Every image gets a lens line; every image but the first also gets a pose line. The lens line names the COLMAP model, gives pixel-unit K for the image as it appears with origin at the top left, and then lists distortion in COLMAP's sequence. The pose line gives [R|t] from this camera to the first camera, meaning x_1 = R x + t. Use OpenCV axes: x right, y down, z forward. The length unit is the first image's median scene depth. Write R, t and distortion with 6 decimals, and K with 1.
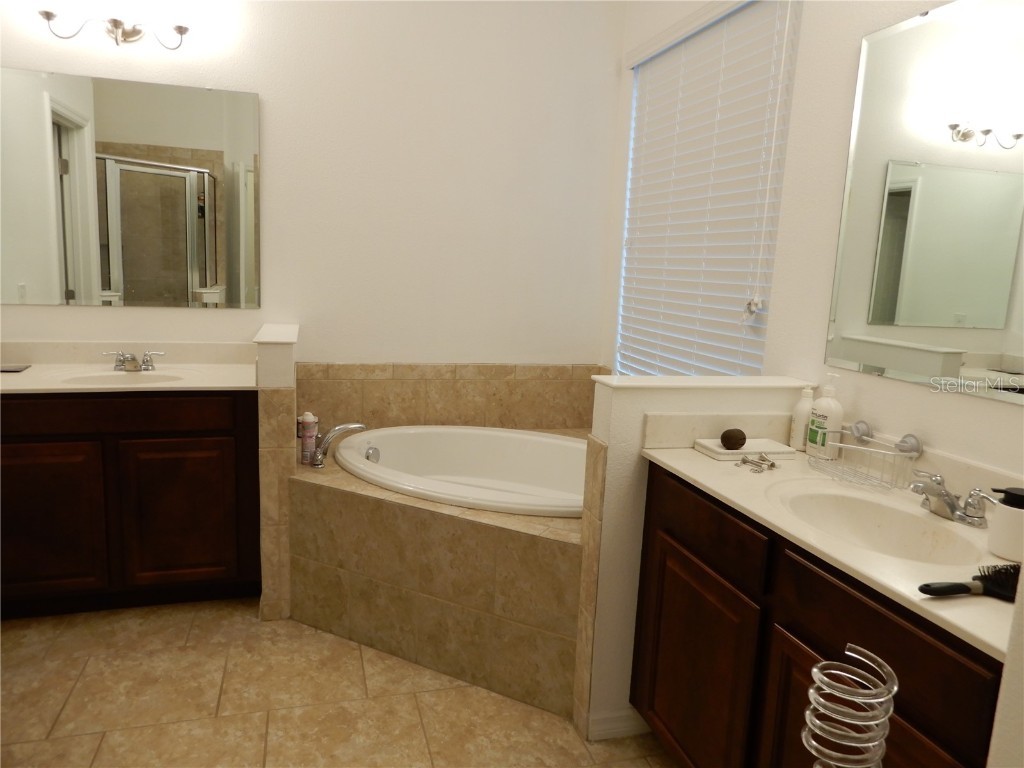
lens RADIAL K [[724.4, 0, 516.9], [0, 724.4, 379.6], [0, 0, 1]] dist [-0.000366, -0.004799]
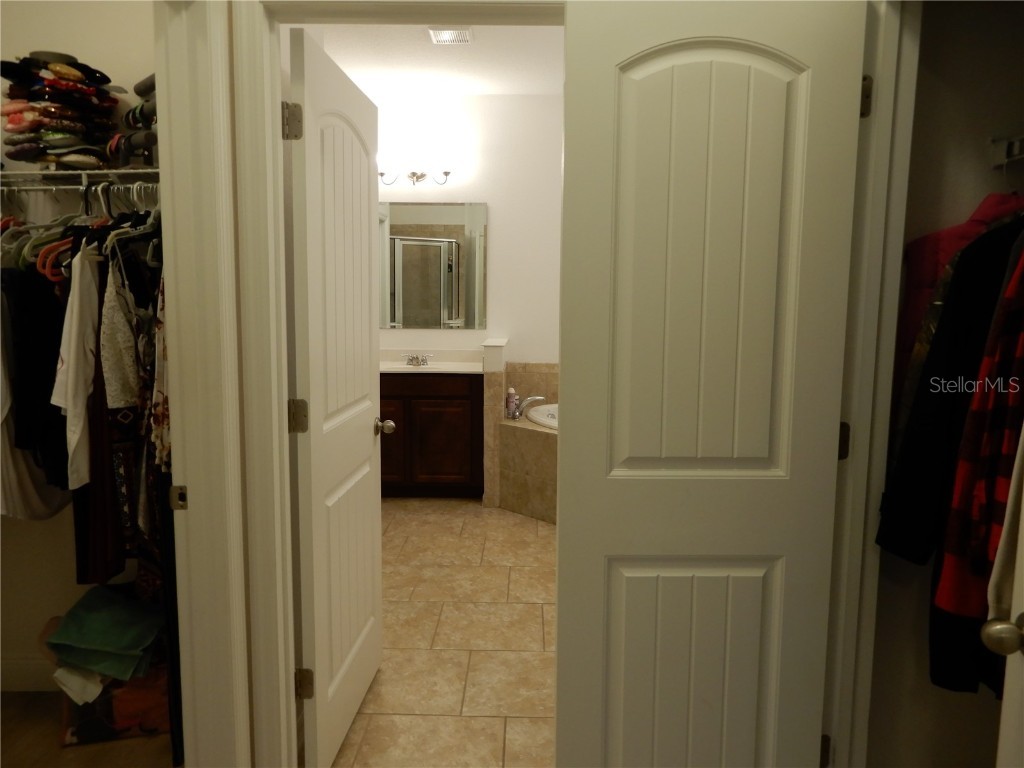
lens RADIAL K [[724.4, 0, 516.9], [0, 724.4, 379.6], [0, 0, 1]] dist [-0.000366, -0.004799]
pose [[0.954723, -0.000487, -0.297495, 0.236851], [-0.014043, 0.998810, -0.046701, 0.108961], [0.297163, 0.048765, 0.953581, -0.636903]]
